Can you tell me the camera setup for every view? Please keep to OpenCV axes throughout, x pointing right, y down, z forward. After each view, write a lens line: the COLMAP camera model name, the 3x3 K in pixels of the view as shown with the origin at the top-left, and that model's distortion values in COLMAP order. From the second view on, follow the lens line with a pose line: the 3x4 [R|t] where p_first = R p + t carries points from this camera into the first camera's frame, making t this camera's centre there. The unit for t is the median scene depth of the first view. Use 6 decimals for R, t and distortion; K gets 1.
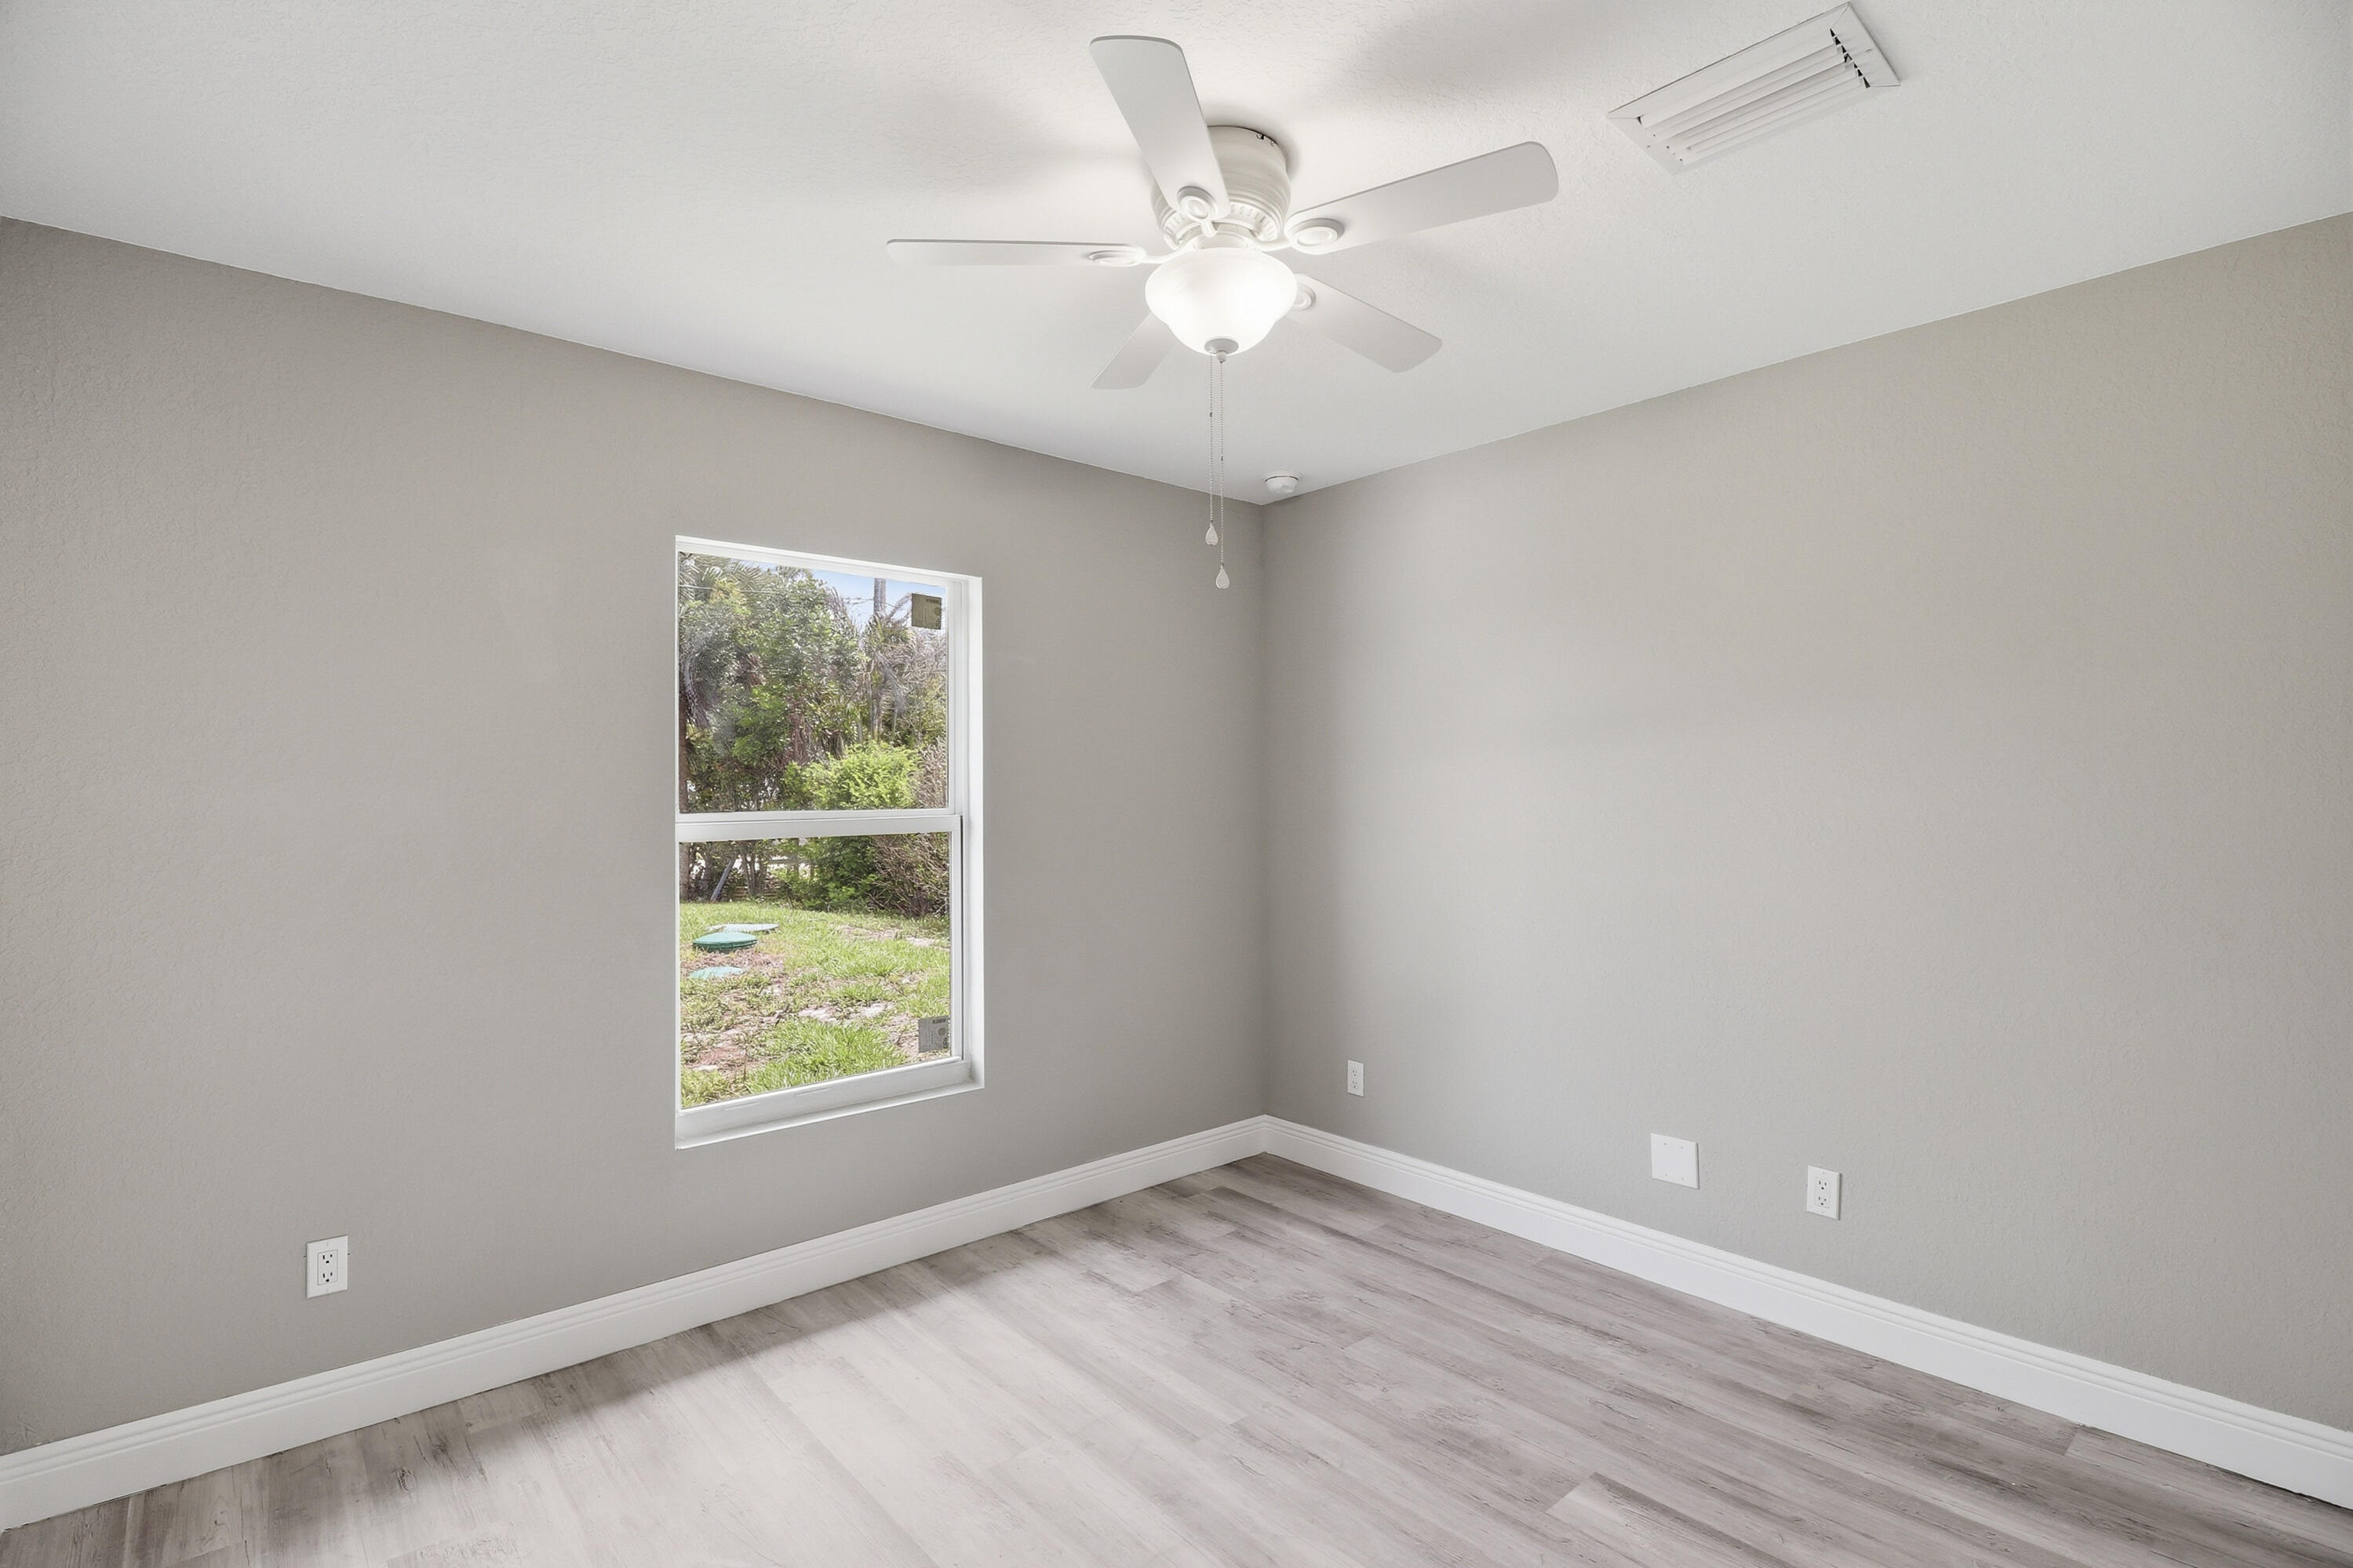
lens RADIAL K [[1097.5, 0, 1176.5], [0, 1097.5, 784.0], [0, 0, 1]] dist [-0.003548, -0.010020]
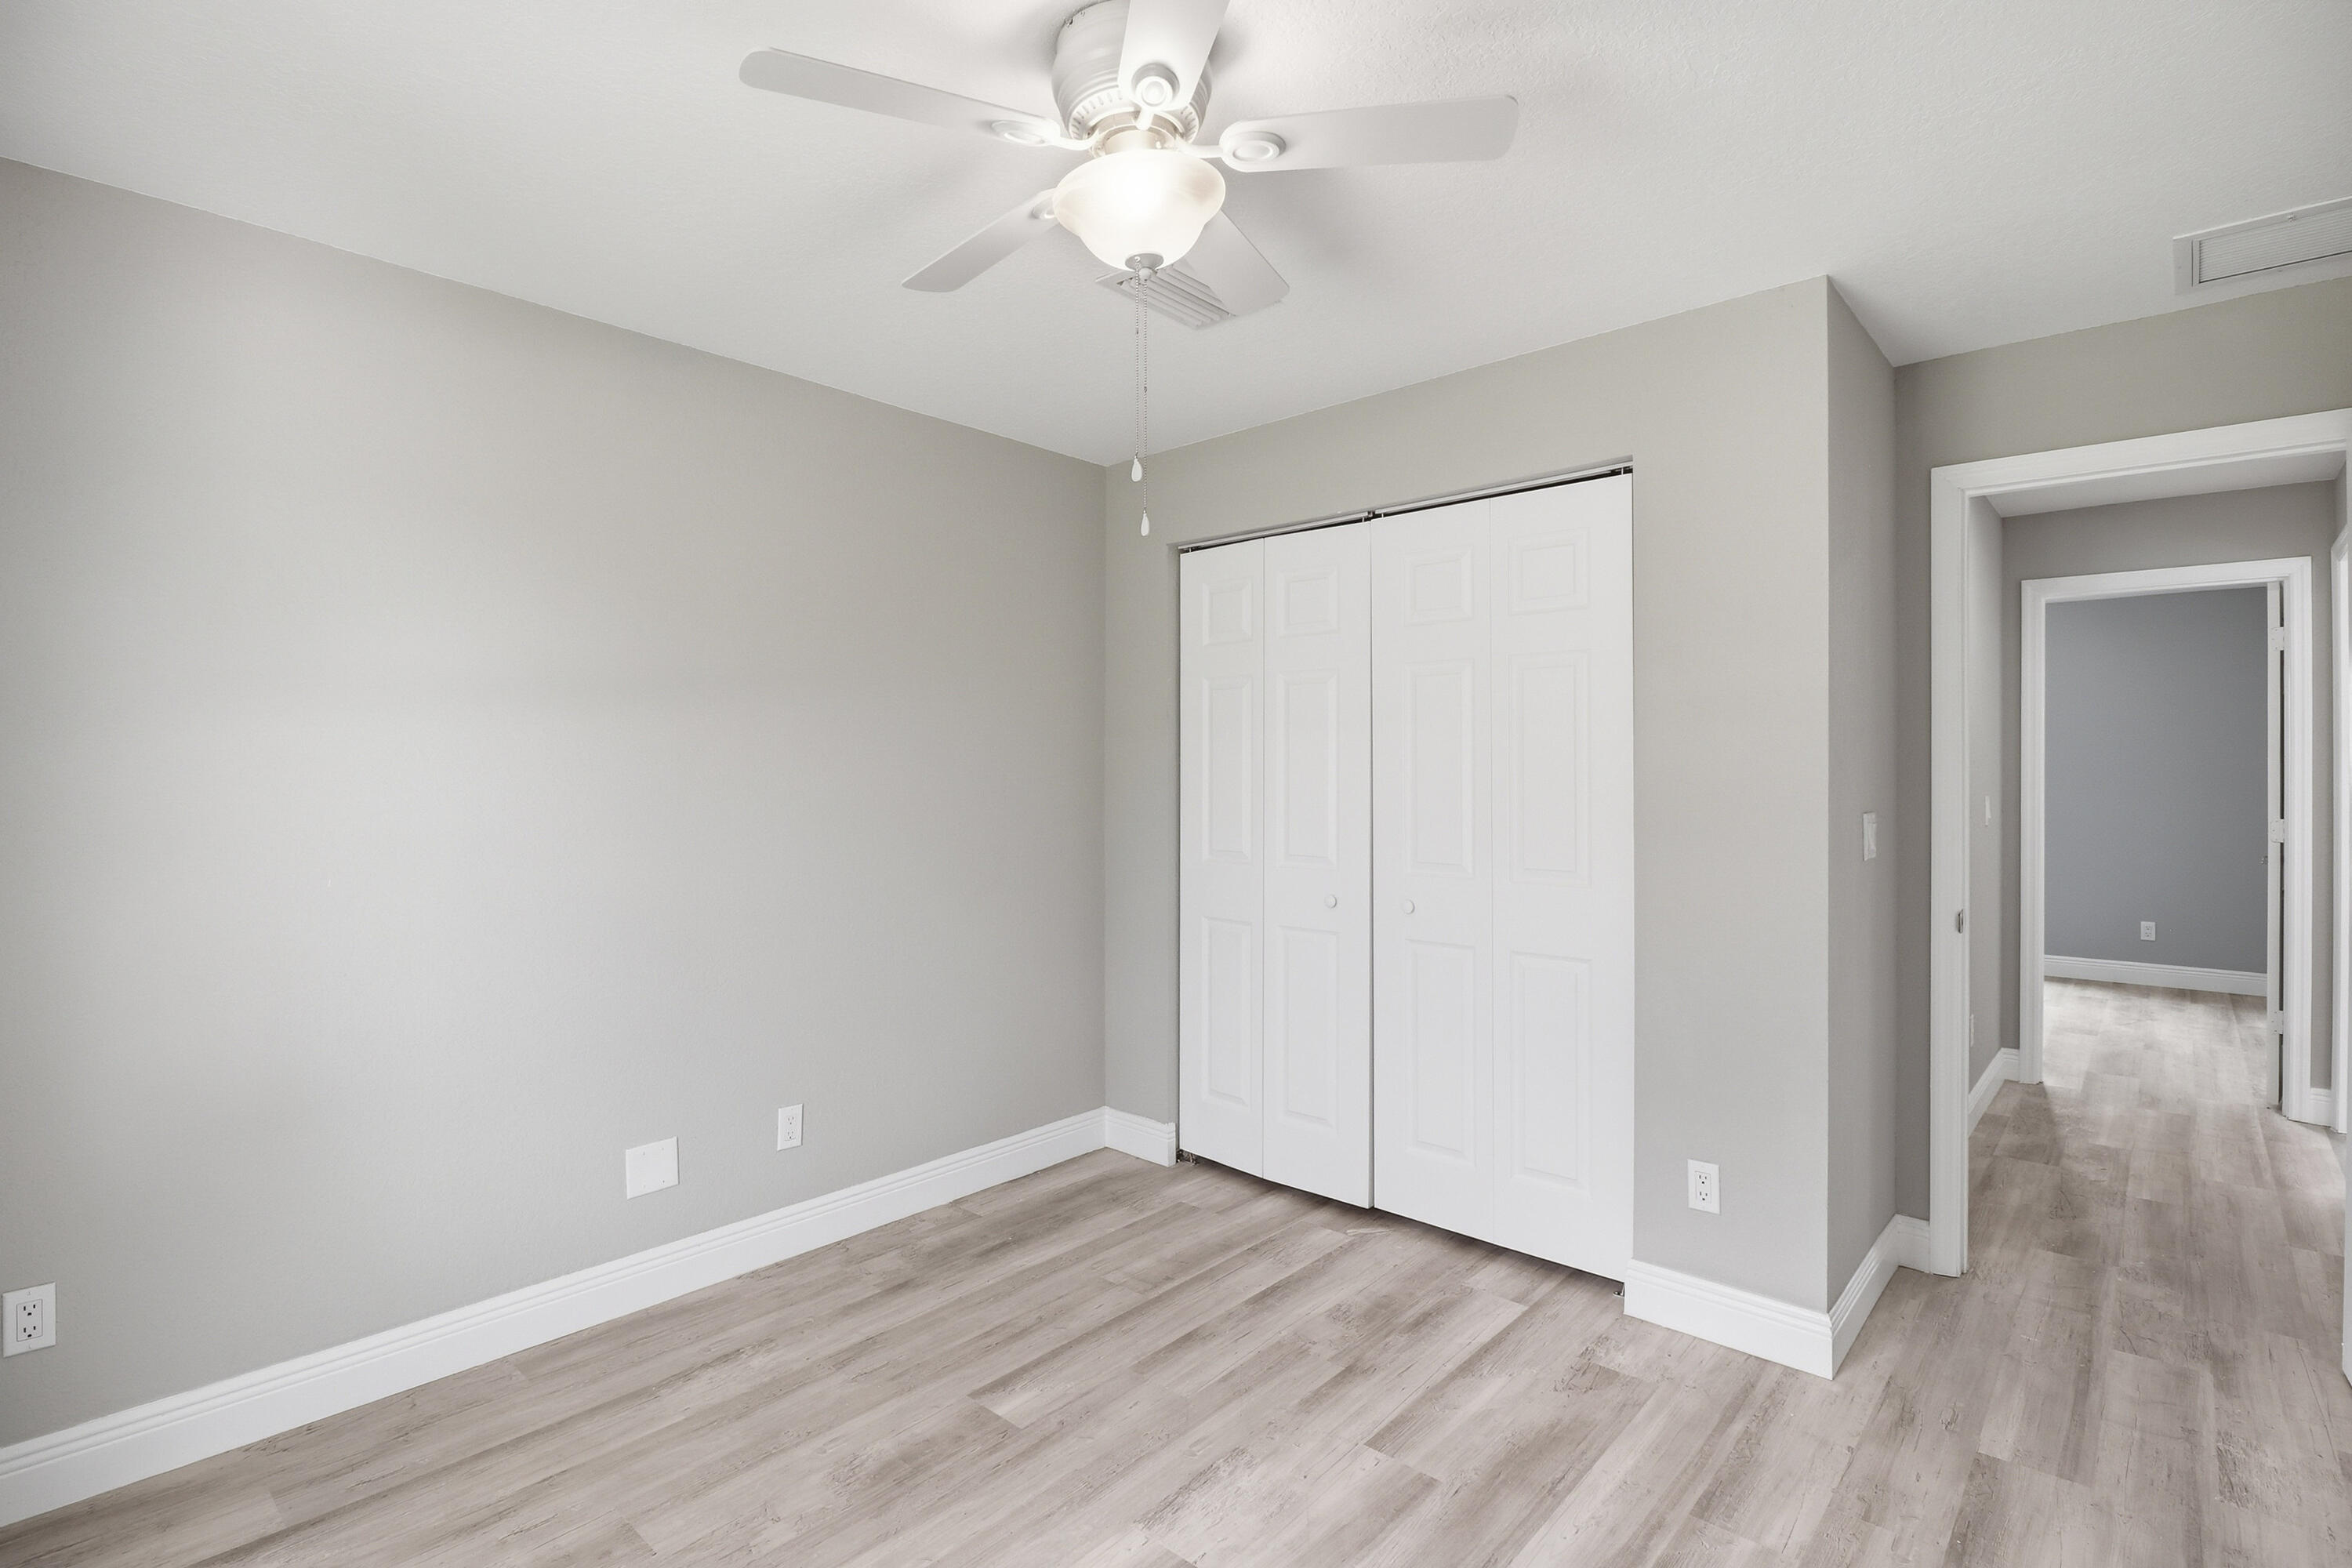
lens RADIAL K [[1097.2, 0, 1176.0], [0, 1097.2, 784.0], [0, 0, 1]] dist [-0.003548, -0.010020]
pose [[-0.112722, -0.002009, 0.993625, -0.602668], [0.002031, 0.999995, 0.002253, 0.020756], [-0.993625, 0.002272, -0.112717, 0.774082]]
